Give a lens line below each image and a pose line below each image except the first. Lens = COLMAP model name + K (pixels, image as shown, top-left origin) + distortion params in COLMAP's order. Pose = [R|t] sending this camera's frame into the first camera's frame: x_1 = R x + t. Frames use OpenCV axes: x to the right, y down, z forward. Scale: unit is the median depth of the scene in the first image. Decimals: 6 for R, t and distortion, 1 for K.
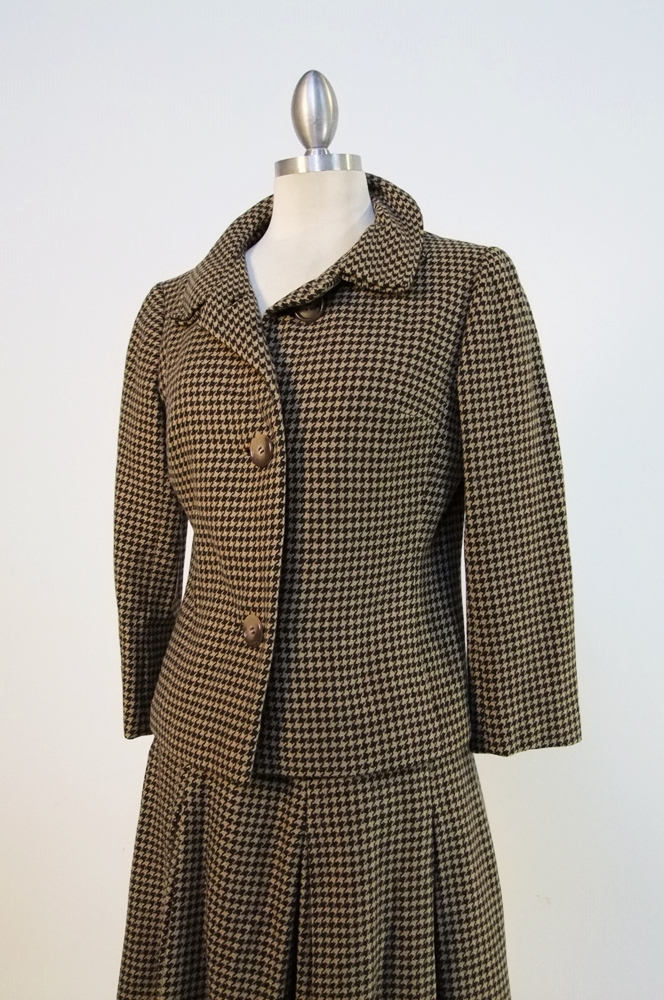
lens RADIAL K [[580.4, 0, 332.0], [0, 580.4, 500.0], [0, 0, 1]] dist [0.000816, 0.000476]
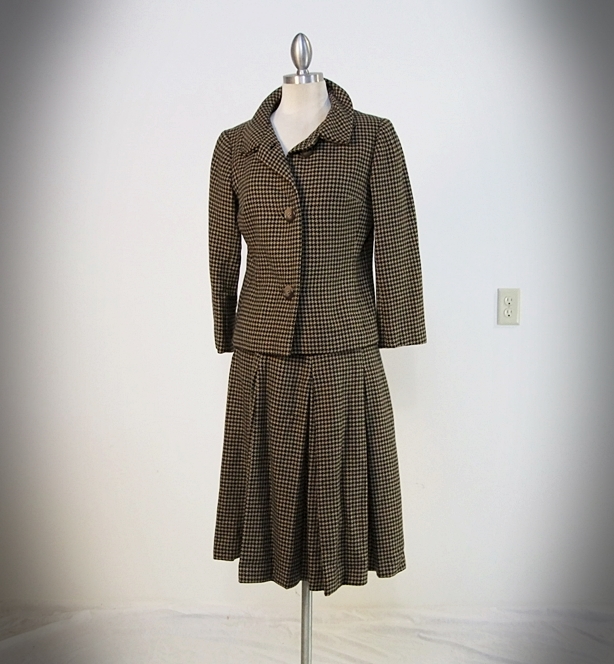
lens RADIAL K [[911.3, 0, 307.0], [0, 911.3, 332.0], [0, 0, 1]] dist [-0.013741, 0.016724]
pose [[0.982031, -0.041879, 0.184016, -0.721463], [0.025511, 0.995576, 0.090433, 0.051198], [-0.186989, -0.084113, 0.978754, -2.540202]]
